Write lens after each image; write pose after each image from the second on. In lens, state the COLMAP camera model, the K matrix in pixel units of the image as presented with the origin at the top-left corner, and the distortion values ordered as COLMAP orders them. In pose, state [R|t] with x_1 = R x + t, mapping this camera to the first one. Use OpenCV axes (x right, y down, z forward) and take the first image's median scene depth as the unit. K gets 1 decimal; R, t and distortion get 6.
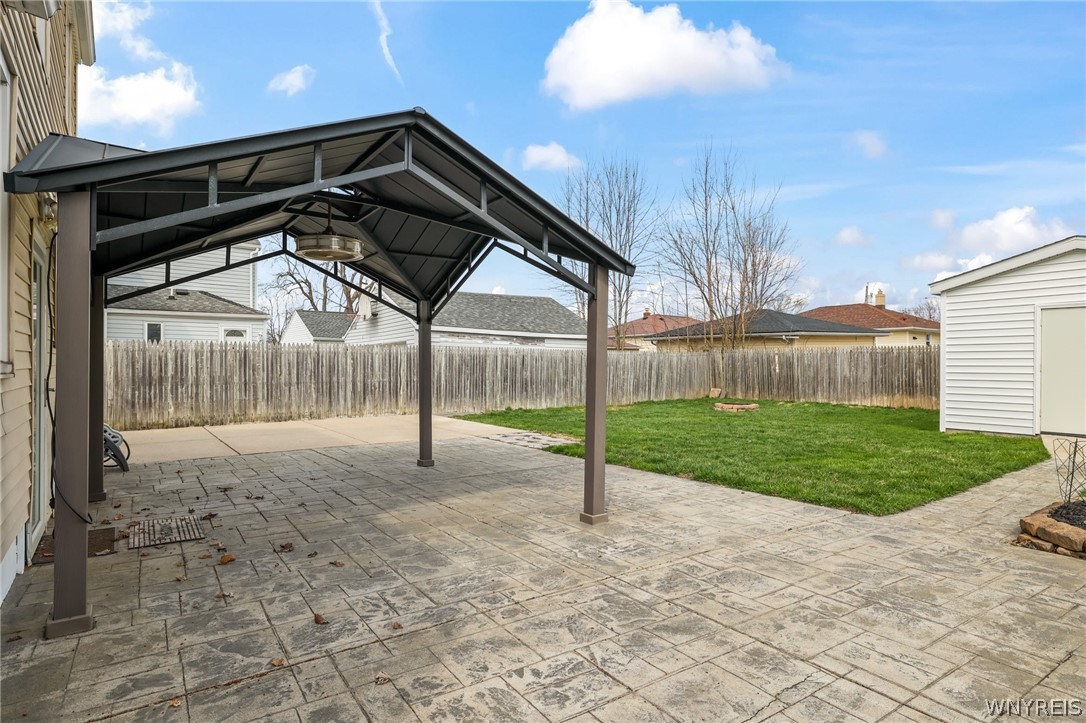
lens RADIAL K [[583.4, 0, 539.2], [0, 583.4, 361.7], [0, 0, 1]] dist [0.003874, 0.000629]
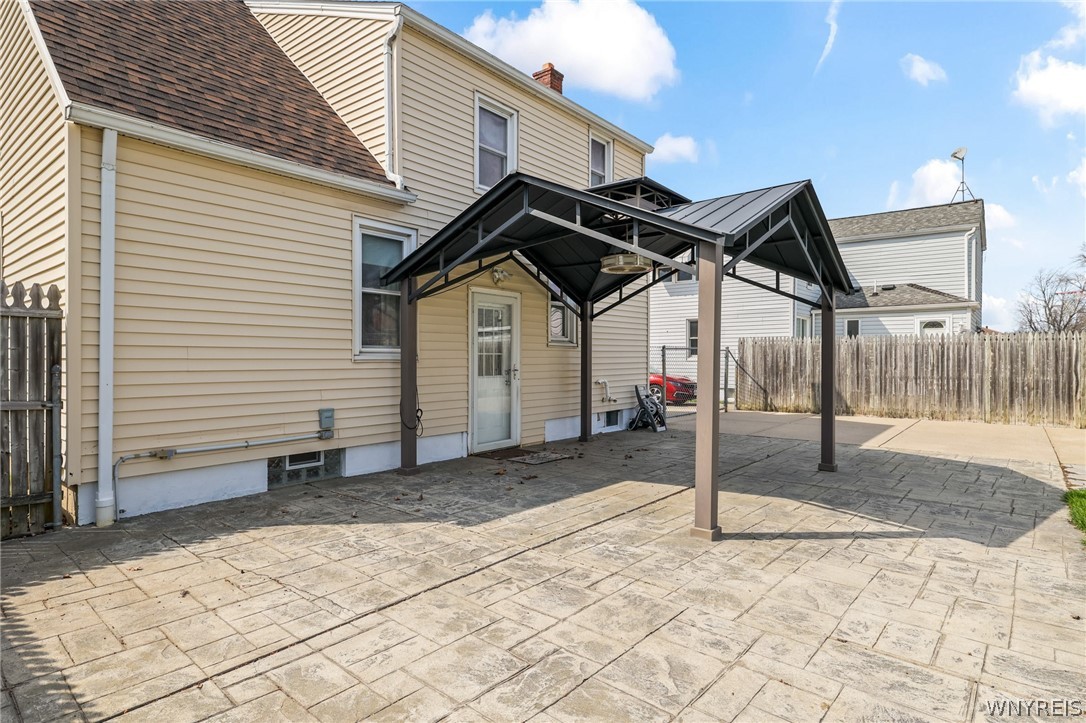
lens RADIAL K [[583.4, 0, 539.2], [0, 583.4, 361.7], [0, 0, 1]] dist [0.003874, 0.000629]
pose [[0.250252, 0.006380, -0.968160, 0.987943], [0.003650, 0.999965, 0.007533, 0.006503], [0.968174, -0.005419, 0.250220, 0.614474]]
